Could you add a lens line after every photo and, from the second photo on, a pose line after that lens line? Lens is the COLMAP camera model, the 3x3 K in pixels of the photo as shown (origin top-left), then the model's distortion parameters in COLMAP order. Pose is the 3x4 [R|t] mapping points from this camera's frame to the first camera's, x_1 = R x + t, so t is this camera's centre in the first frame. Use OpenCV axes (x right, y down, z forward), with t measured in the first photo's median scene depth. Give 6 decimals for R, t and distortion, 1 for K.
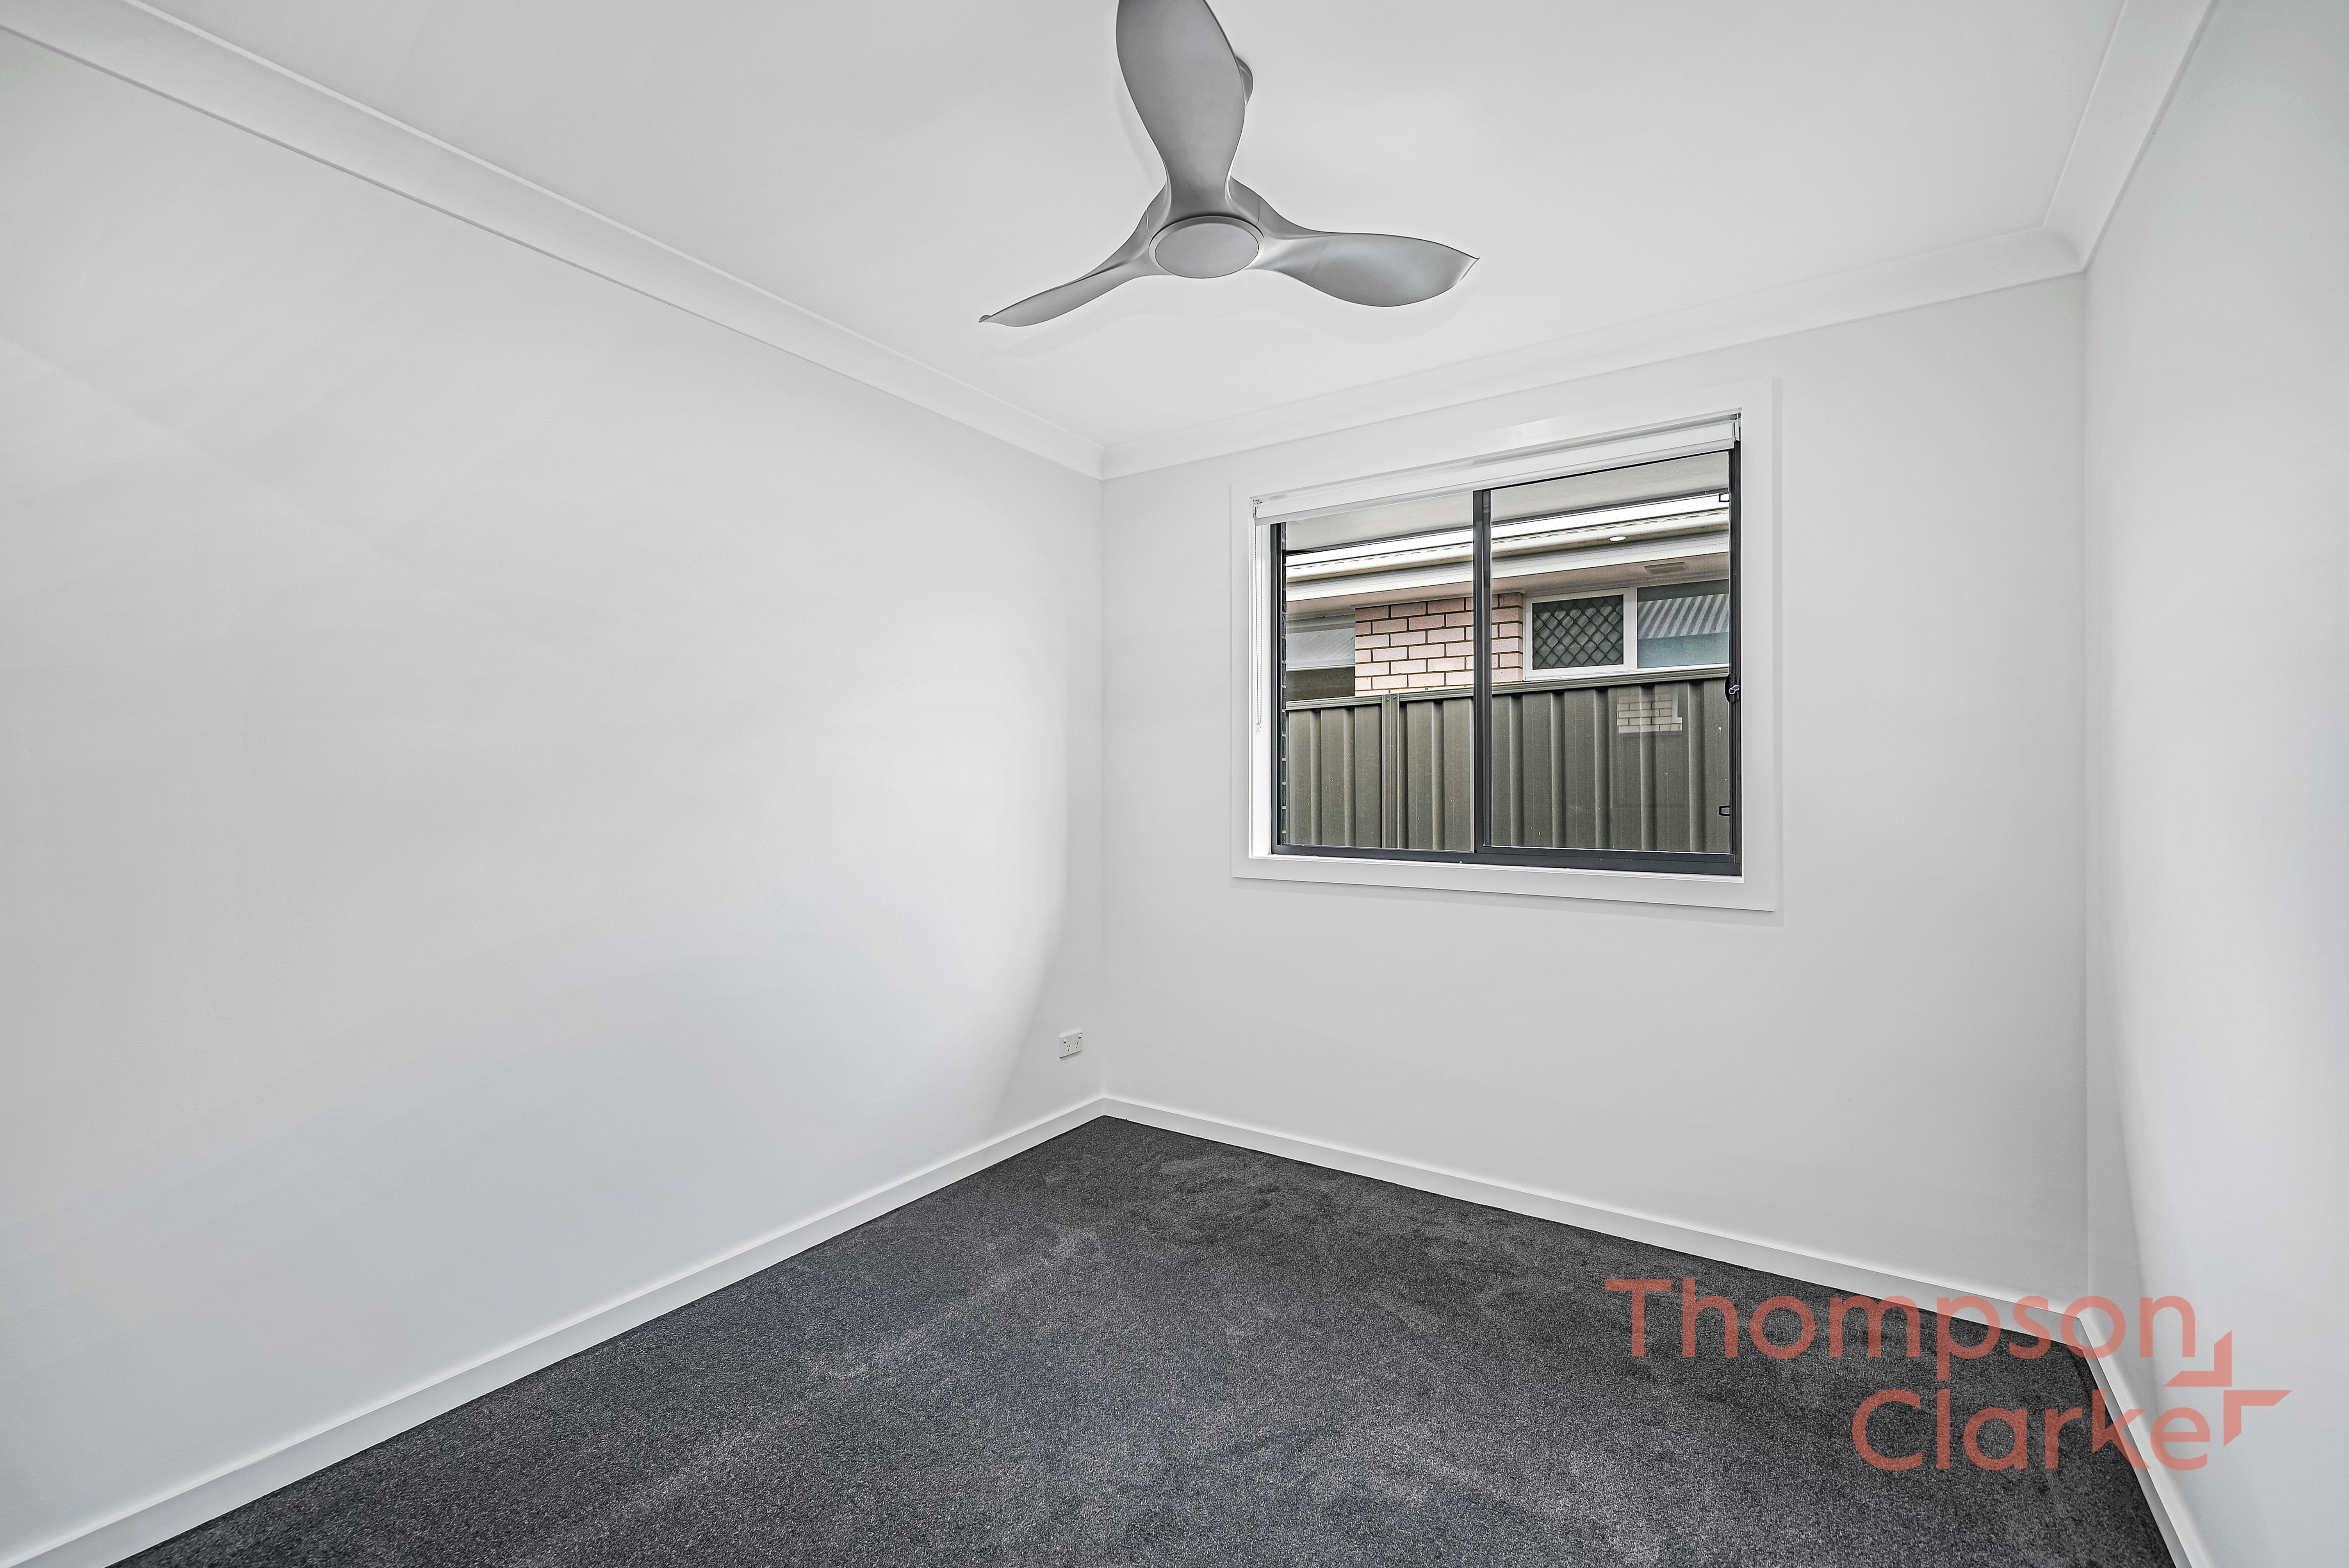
lens RADIAL K [[990.2, 0, 1174.5], [0, 990.2, 784.0], [0, 0, 1]] dist [-0.001113, -0.000037]
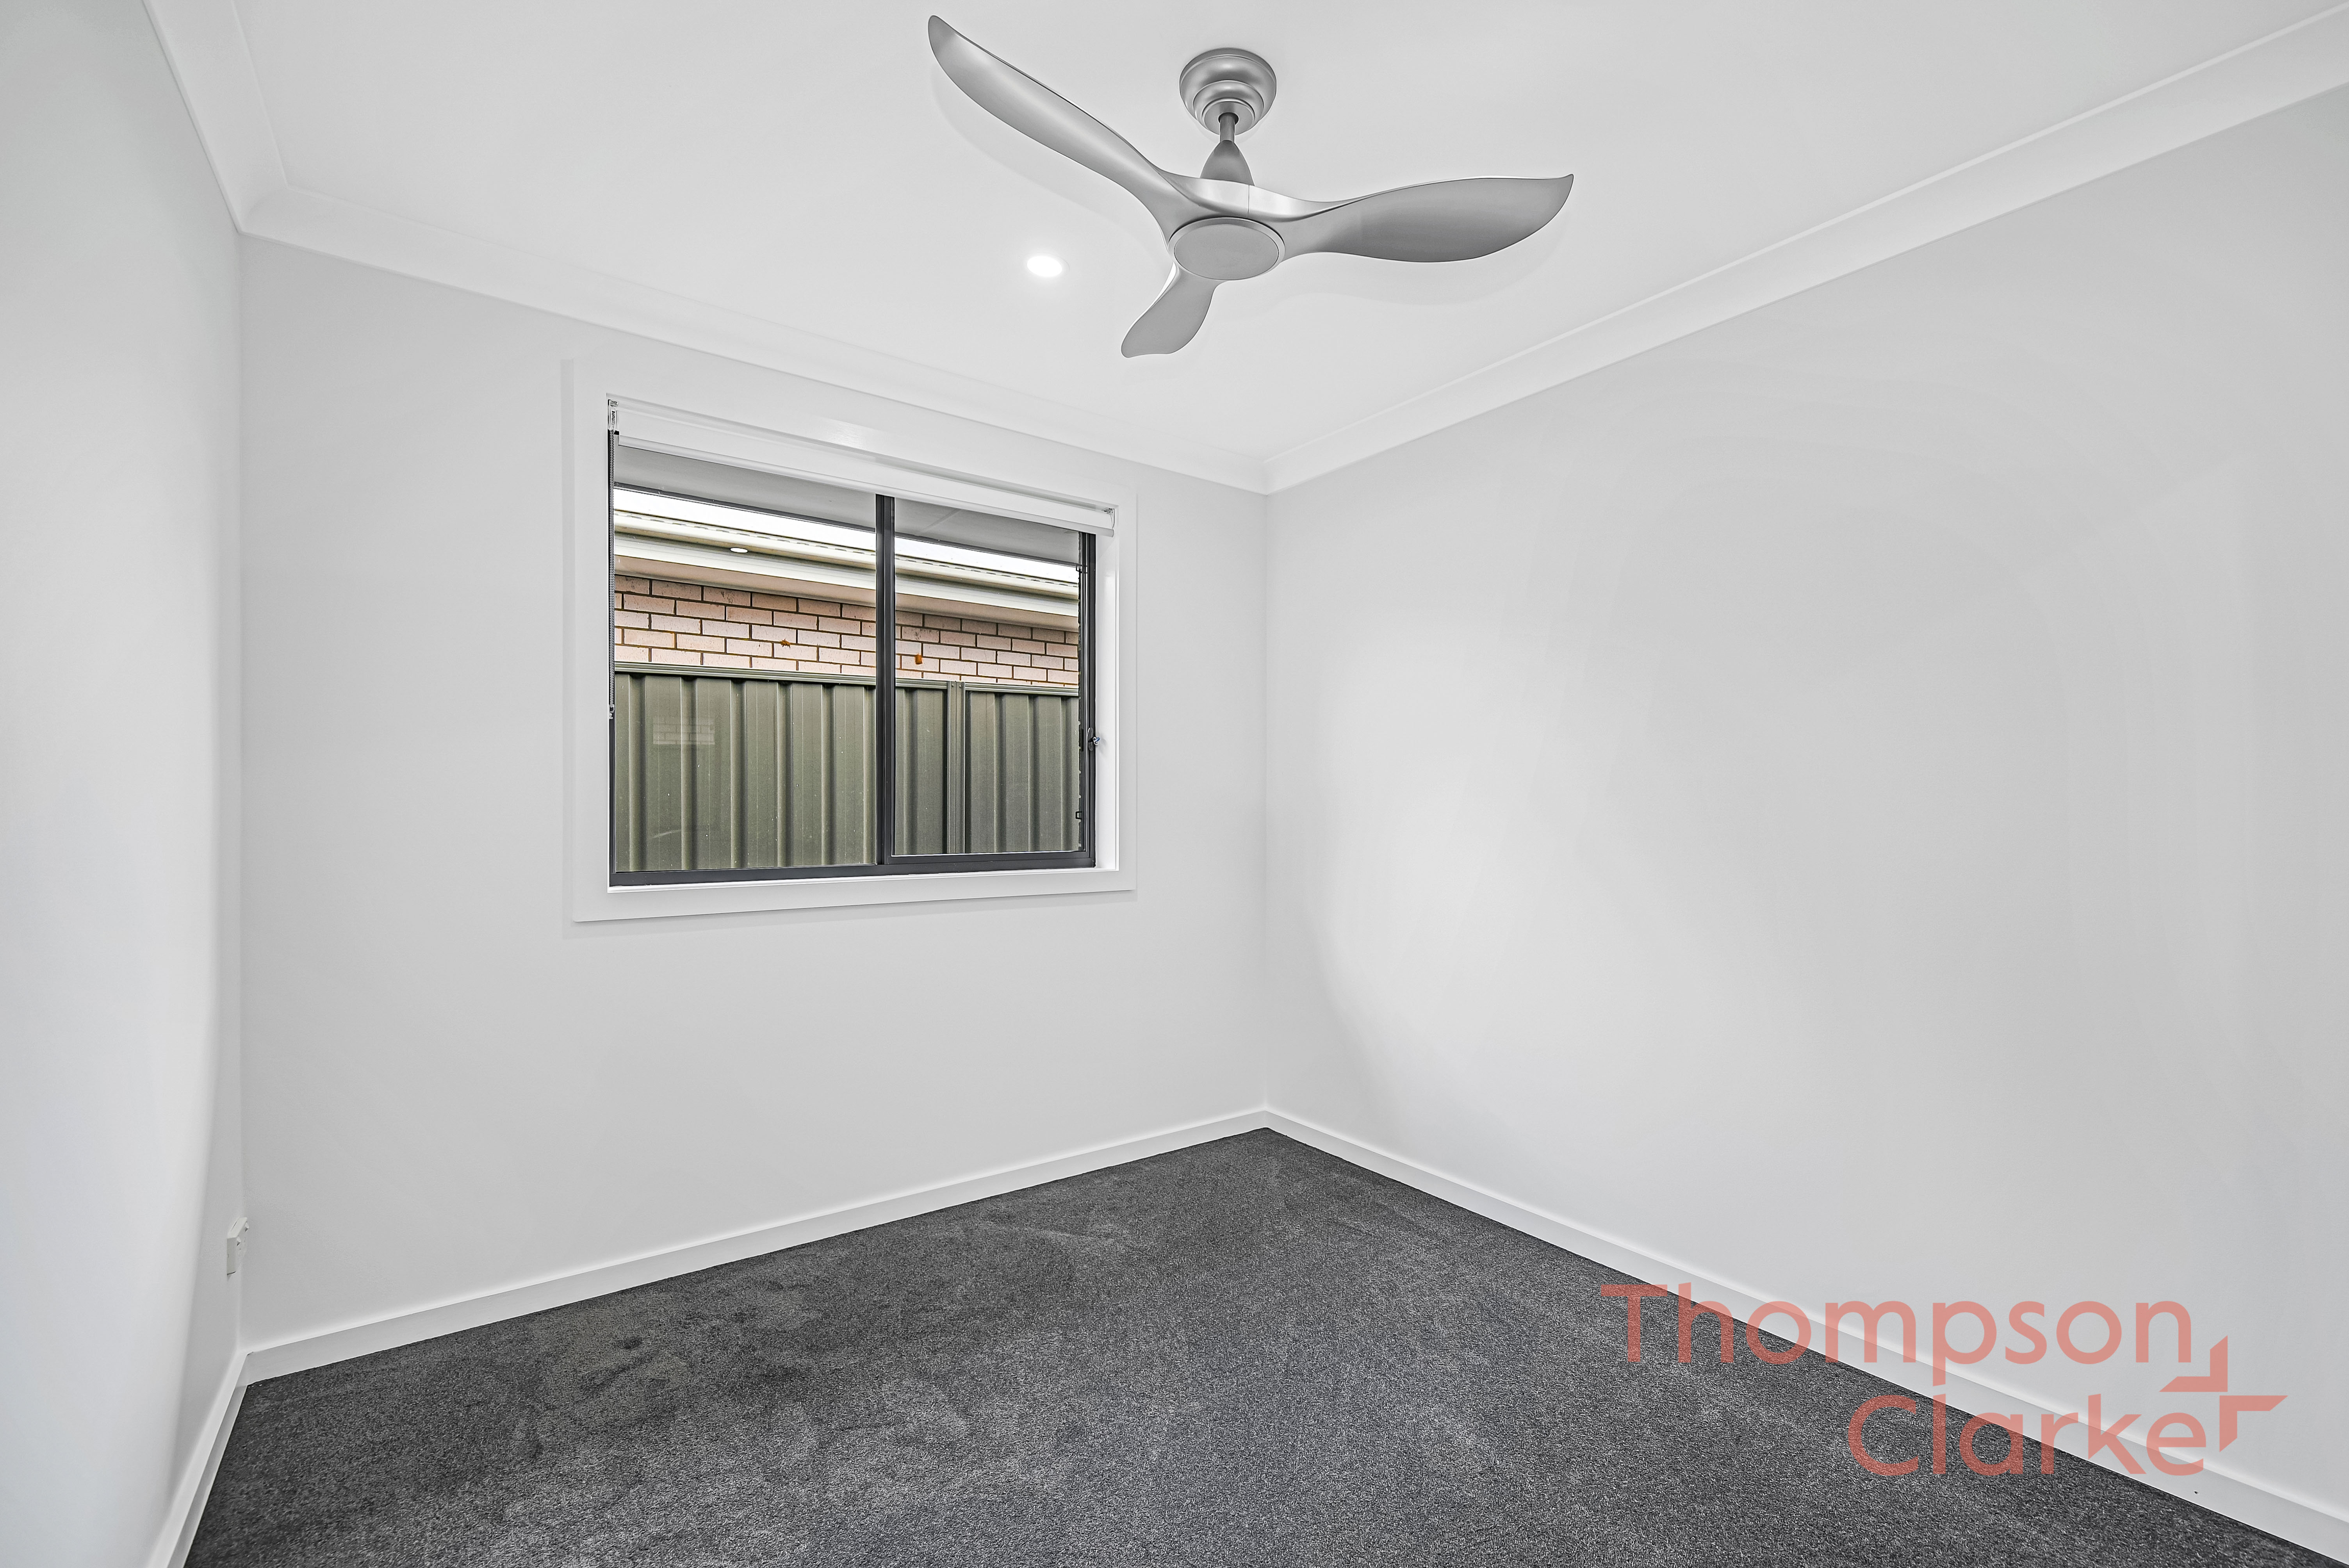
lens RADIAL K [[990.2, 0, 1174.5], [0, 990.2, 784.0], [0, 0, 1]] dist [-0.001113, -0.000037]
pose [[0.351443, 0.013635, 0.936110, -0.522960], [-0.000051, 0.999894, -0.014545, 0.002928], [-0.936209, 0.005065, 0.351406, 0.374205]]
